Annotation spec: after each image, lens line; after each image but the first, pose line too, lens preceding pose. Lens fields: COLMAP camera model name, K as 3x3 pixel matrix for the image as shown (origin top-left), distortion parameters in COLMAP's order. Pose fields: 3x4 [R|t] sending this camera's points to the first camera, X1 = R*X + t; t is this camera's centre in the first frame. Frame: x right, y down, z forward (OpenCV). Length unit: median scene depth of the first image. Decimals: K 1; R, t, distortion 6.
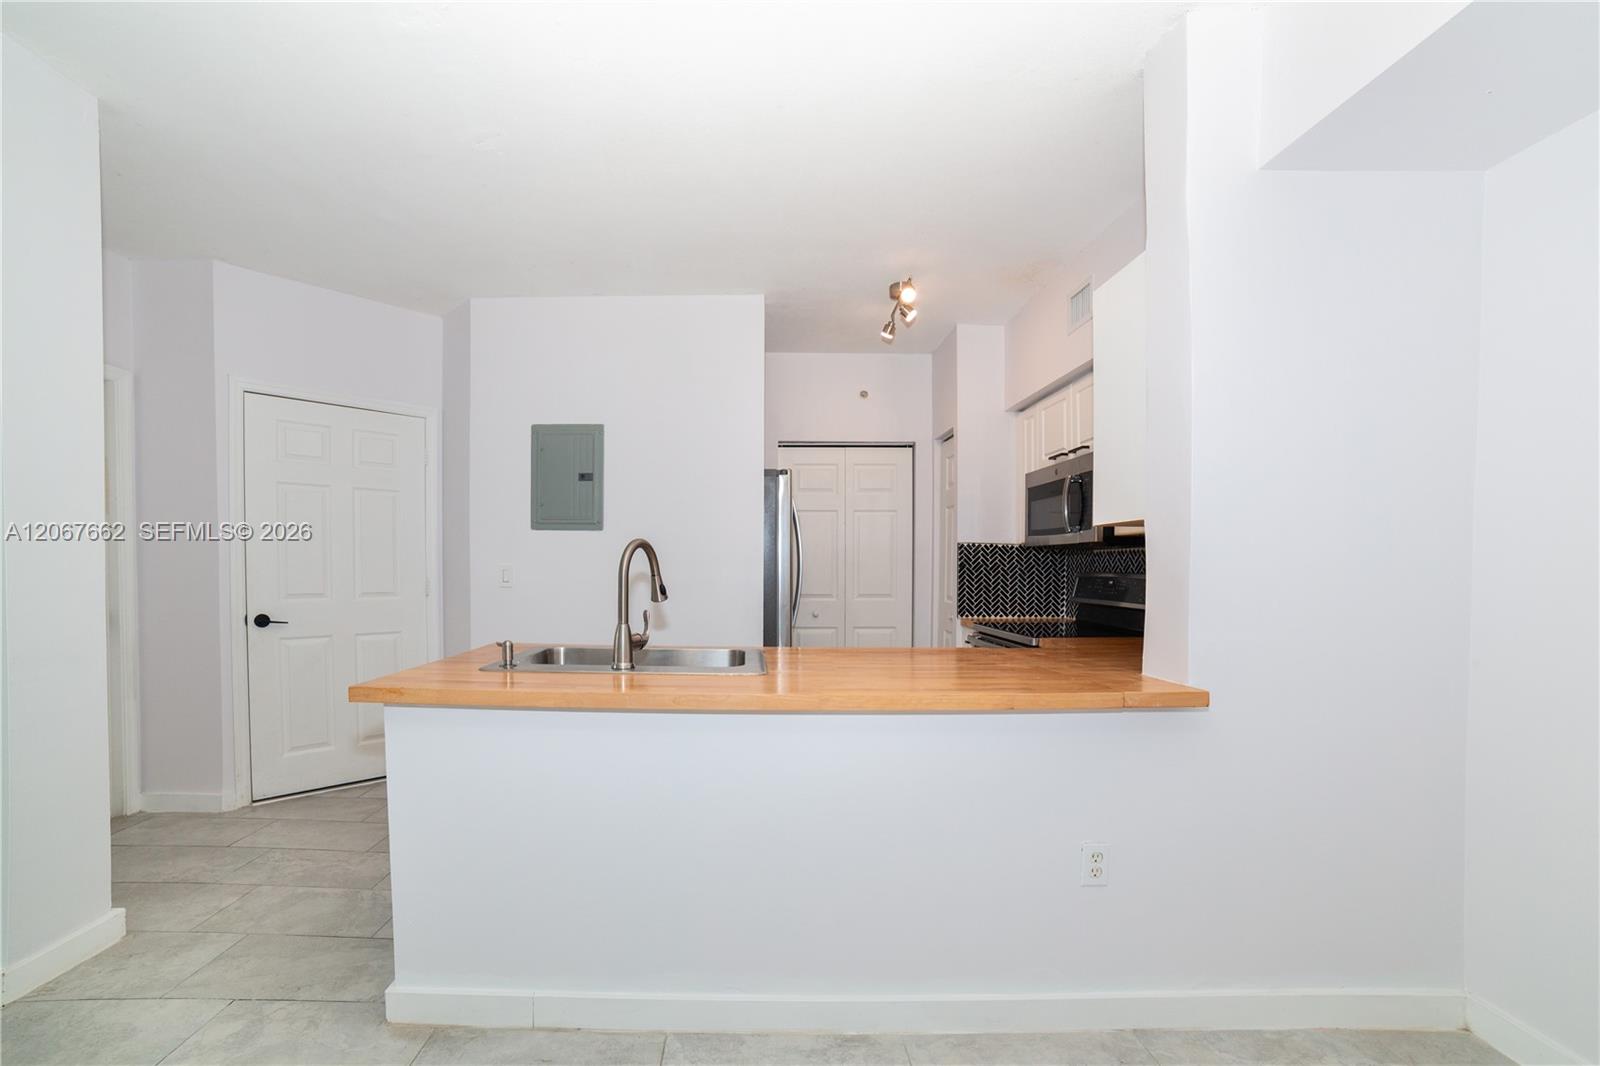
lens RADIAL K [[657.7, 0, 752.8], [0, 657.7, 578.3], [0, 0, 1]] dist [-0.088834, 0.035371]
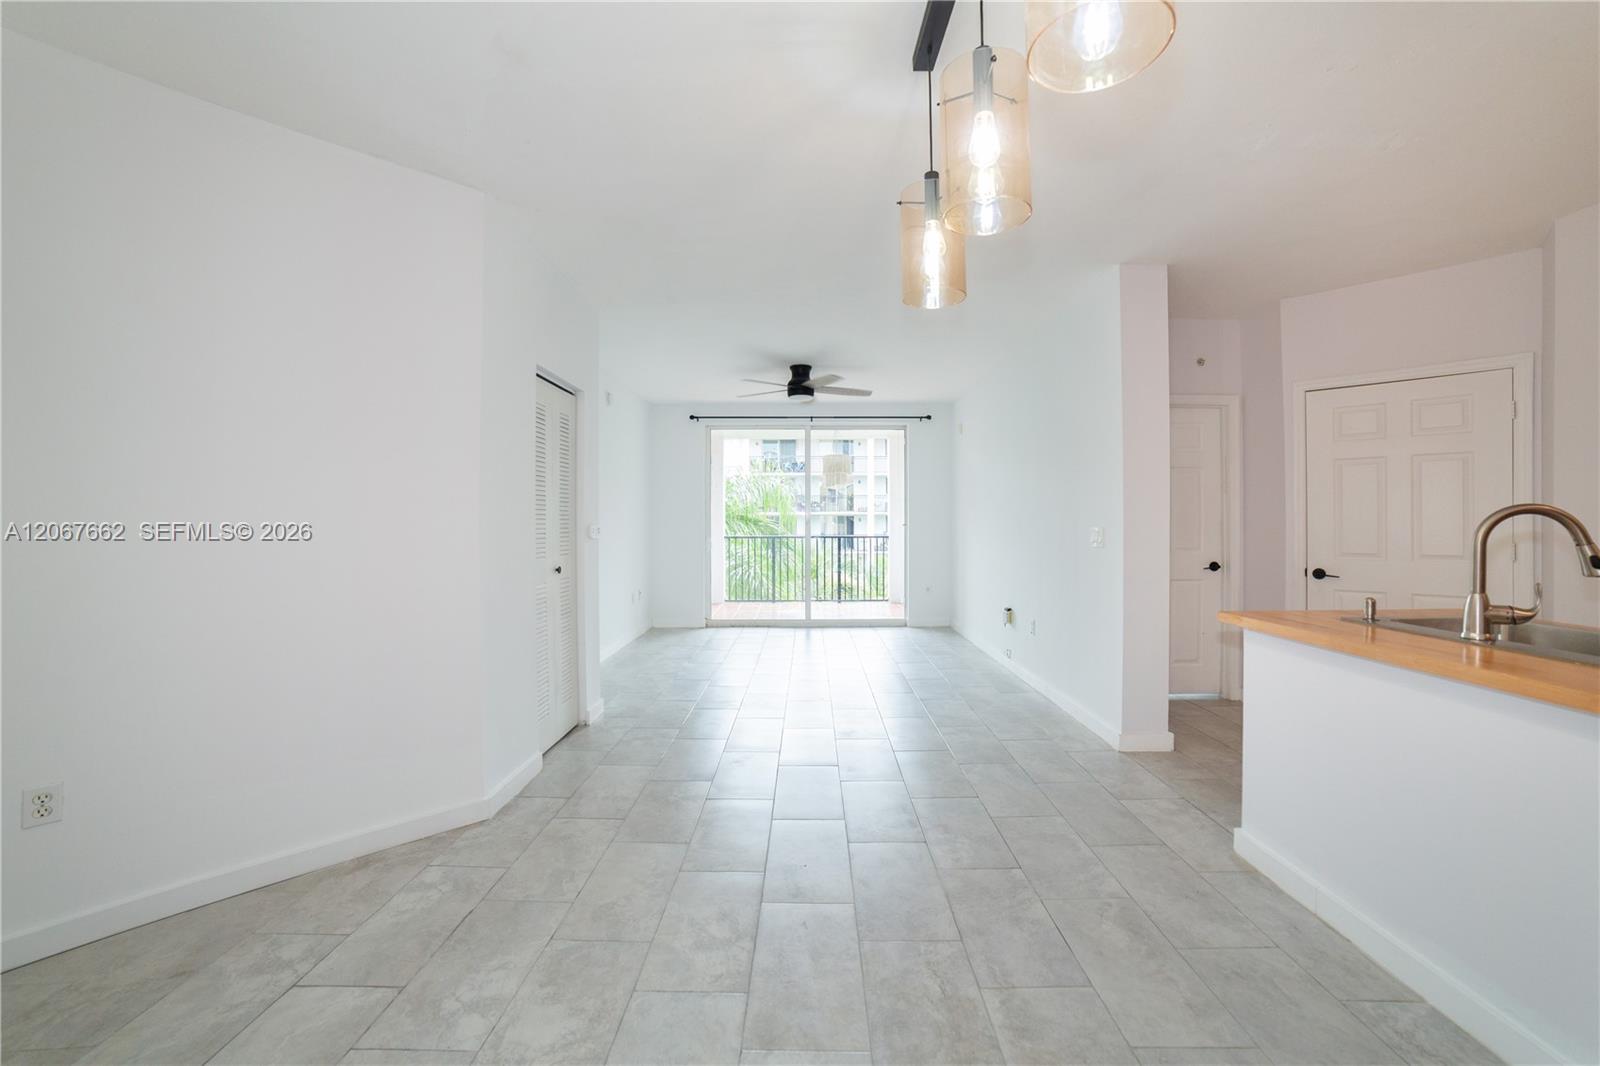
lens RADIAL K [[646.3, 0, 802.1], [0, 646.3, 521.7], [0, 0, 1]] dist [-0.077090, 0.029077]
pose [[-0.018971, -0.009028, -0.999779, 0.600395], [-0.016583, 0.999825, -0.008713, -0.009086], [0.999683, 0.016414, -0.019117, 0.017436]]
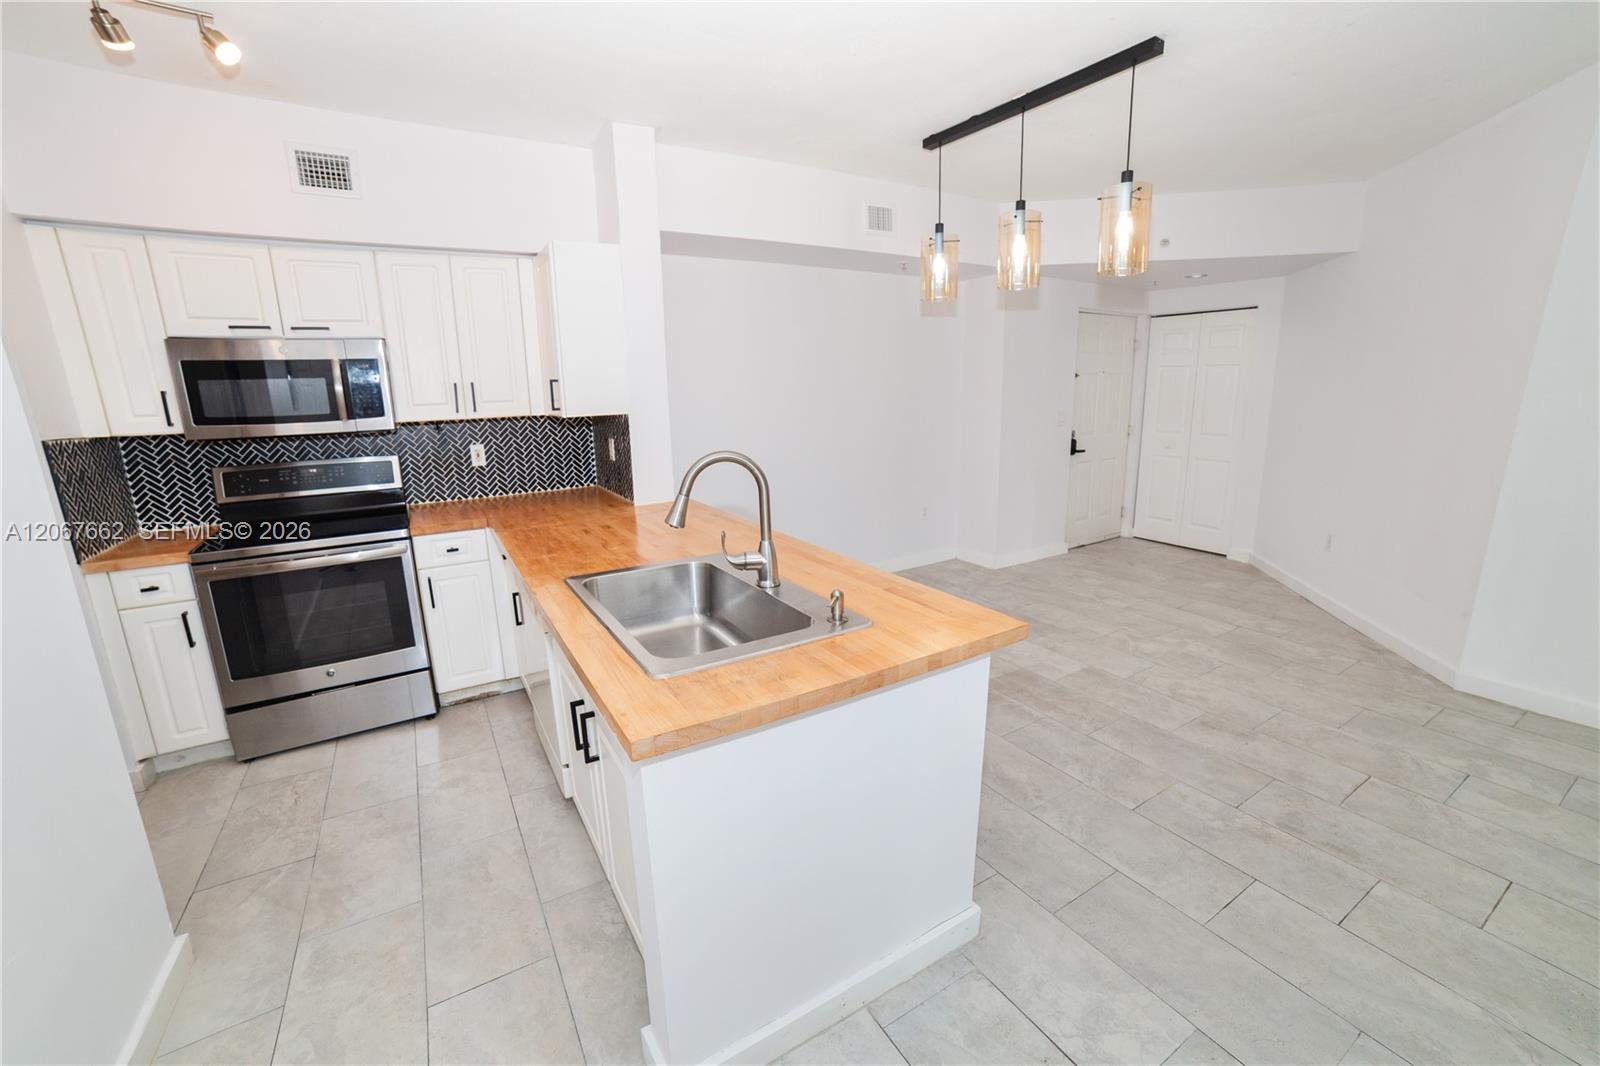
lens RADIAL K [[657.0, 0, 803.5], [0, 657.0, 532.6], [0, 0, 1]] dist [-0.085824, 0.039225]
pose [[-0.518438, -0.185227, 0.834813, -0.834407], [0.031604, 0.971441, 0.235168, -0.131277], [-0.854531, 0.148303, -0.497778, 1.170826]]
